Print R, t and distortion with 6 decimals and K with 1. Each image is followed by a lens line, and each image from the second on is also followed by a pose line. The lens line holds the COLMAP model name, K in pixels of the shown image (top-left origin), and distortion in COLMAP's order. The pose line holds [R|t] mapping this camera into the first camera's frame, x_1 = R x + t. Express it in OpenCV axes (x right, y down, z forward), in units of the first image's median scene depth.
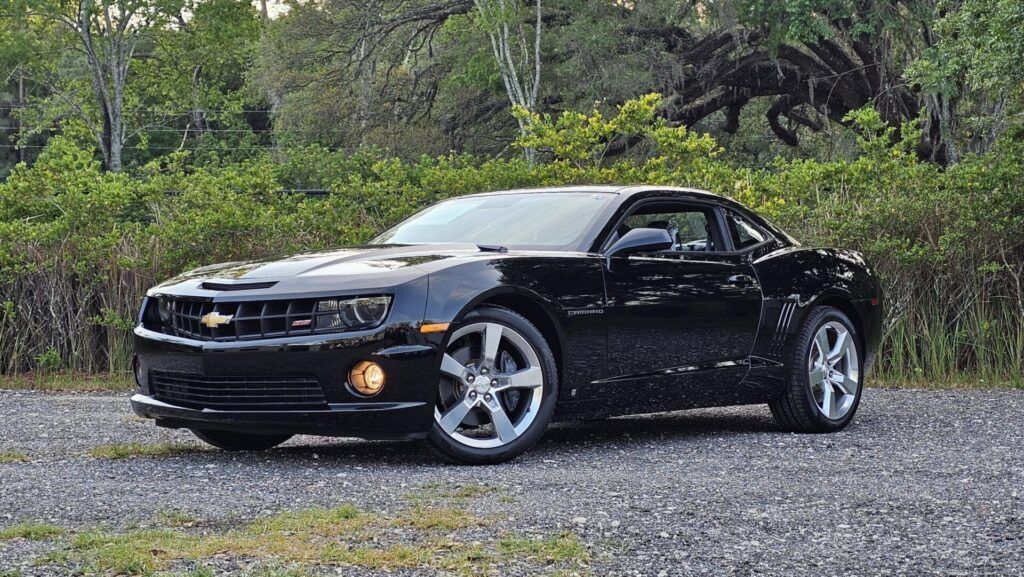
lens RADIAL K [[1756.1, 0, 512.1], [0, 1756.1, 287.8], [0, 0, 1]] dist [0.289372, -1.296025]
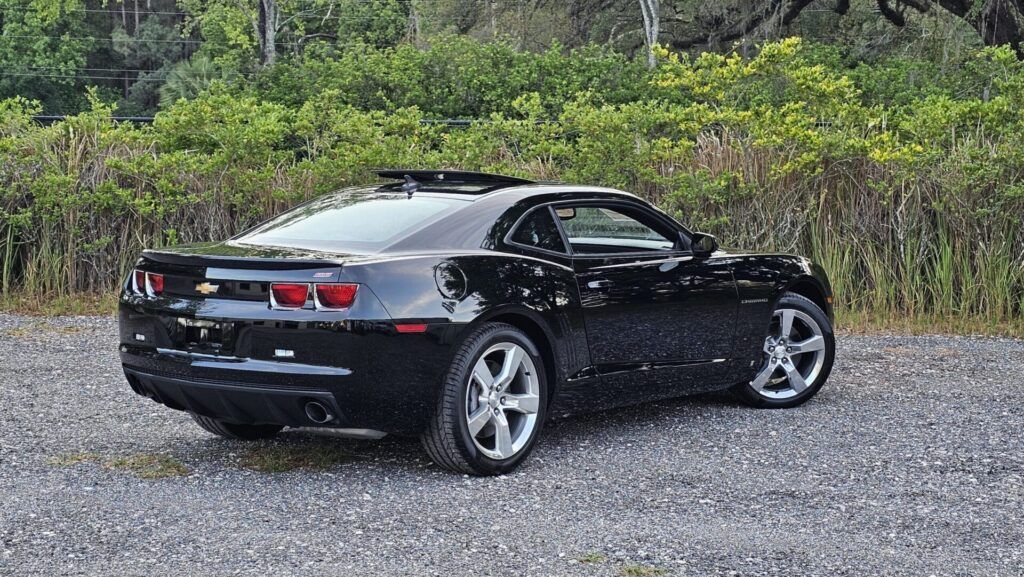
lens RADIAL K [[1582.7, 0, 509.7], [0, 1582.7, 306.7], [0, 0, 1]] dist [0.244280, -0.961934]
pose [[0.997330, 0.021334, -0.069846, -0.014009], [-0.013807, 0.994214, 0.106526, -0.051150], [0.071714, -0.105277, 0.991854, 0.064906]]
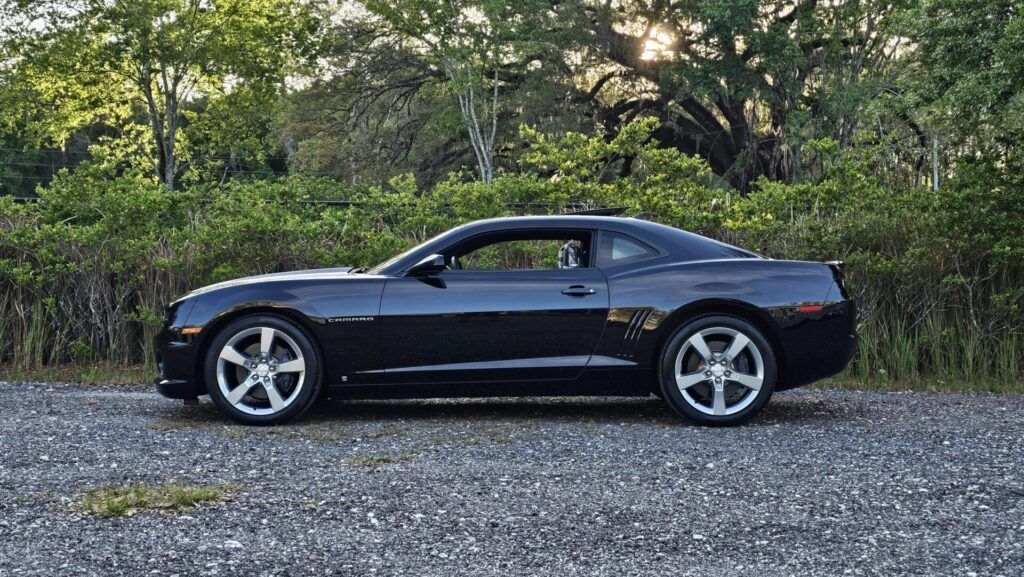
lens RADIAL K [[1206.4, 0, 510.7], [0, 1206.4, 289.0], [0, 0, 1]] dist [0.173080, -0.462018]
pose [[0.998707, 0.014065, 0.048854, -0.041499], [-0.014141, 0.999899, 0.001218, -0.002554], [-0.048832, -0.001907, 0.998805, 0.249843]]
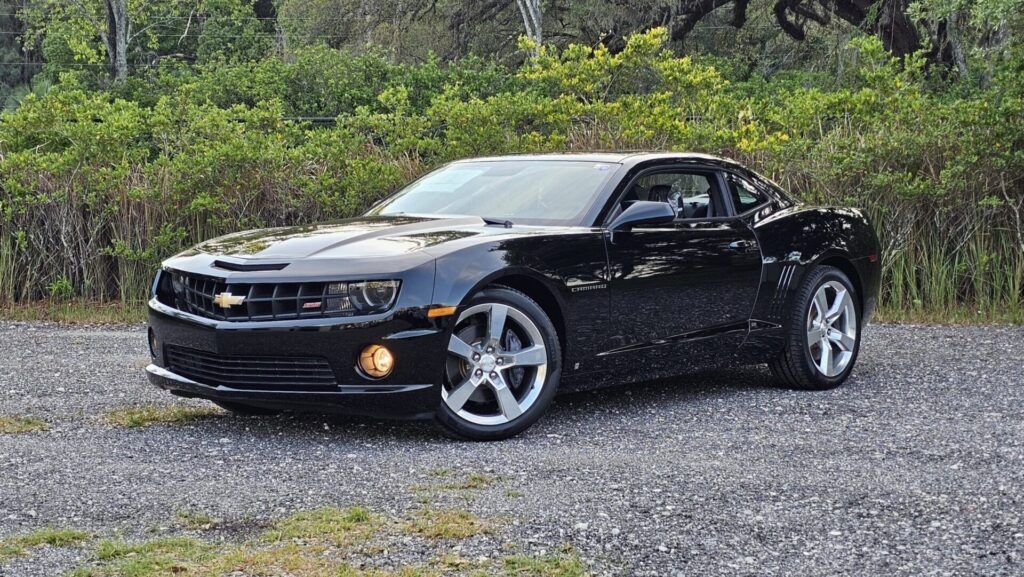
lens RADIAL K [[1751.4, 0, 513.0], [0, 1751.4, 284.5], [0, 0, 1]] dist [0.306269, -1.448133]
pose [[0.999994, 0.002611, -0.002361, -0.000027], [-0.002453, 0.997903, 0.064682, -0.028461], [0.002525, -0.064676, 0.997903, -0.010143]]
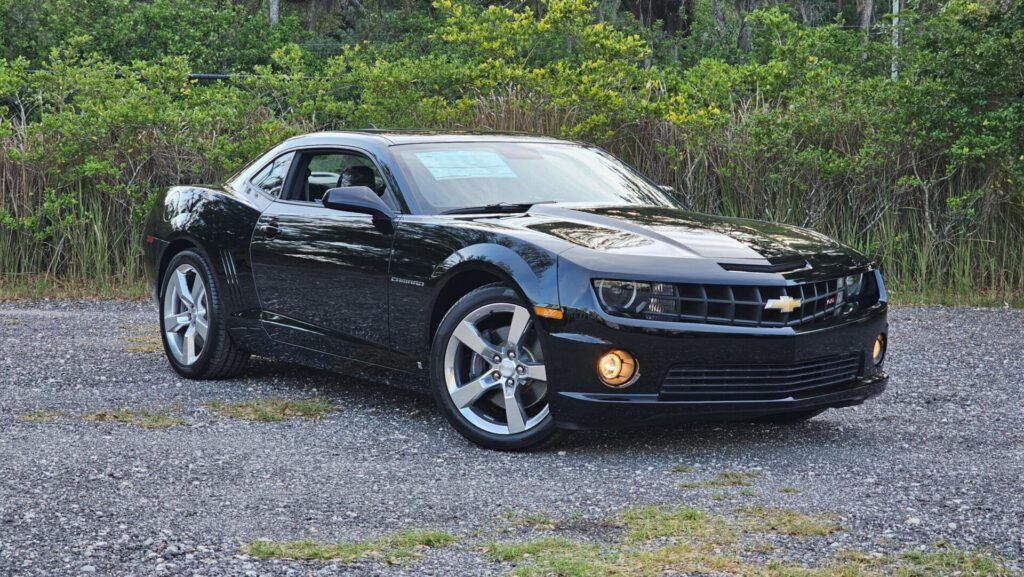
lens RADIAL K [[1938.5, 0, 511.3], [0, 1938.5, 322.2], [0, 0, 1]] dist [-0.059342, 1.138645]
pose [[0.981532, 0.005196, 0.191225, -0.158548], [-0.025423, 0.994307, 0.103474, -0.039058], [-0.189599, -0.106425, 0.976077, -0.037115]]
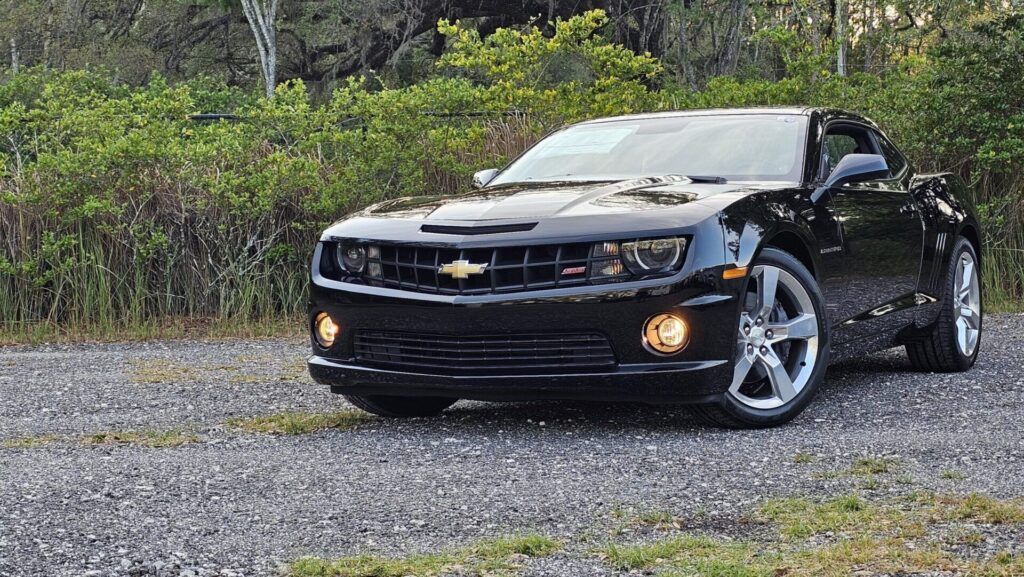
lens RADIAL K [[1756.1, 0, 512.1], [0, 1756.1, 287.8], [0, 0, 1]] dist [0.289372, -1.296025]
pose [[0.978830, -0.025711, 0.203054, -0.156084], [0.016951, 0.998854, 0.044764, -0.005096], [-0.203972, -0.040374, 0.978144, 0.084130]]
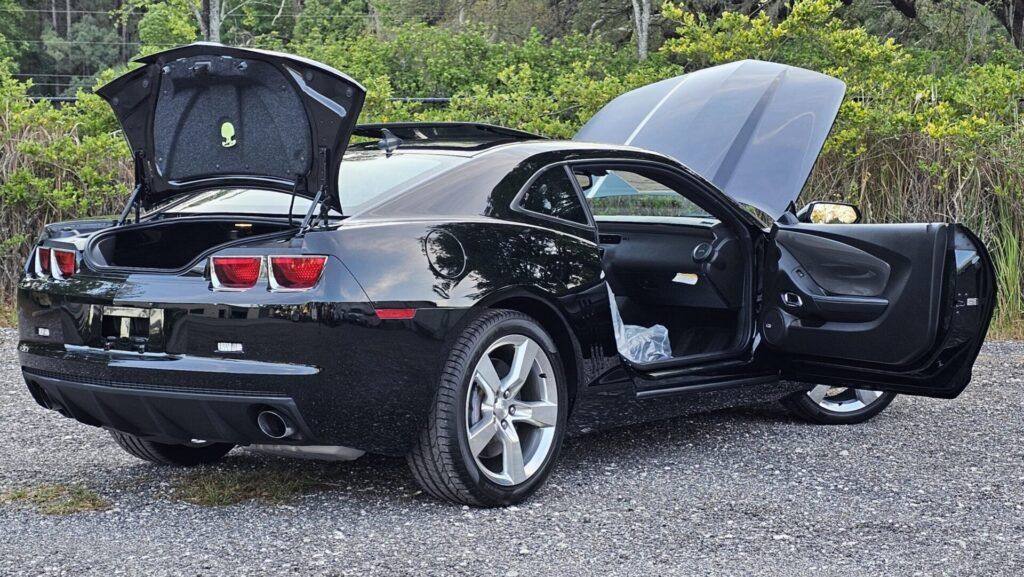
lens RADIAL K [[1726.7, 0, 501.4], [0, 1726.7, 290.6], [0, 0, 1]] dist [0.259405, -1.179470]
pose [[0.998283, 0.011949, -0.057337, -0.028537], [-0.007280, 0.996691, 0.080961, -0.032589], [0.058115, -0.080405, 0.995067, 0.134906]]
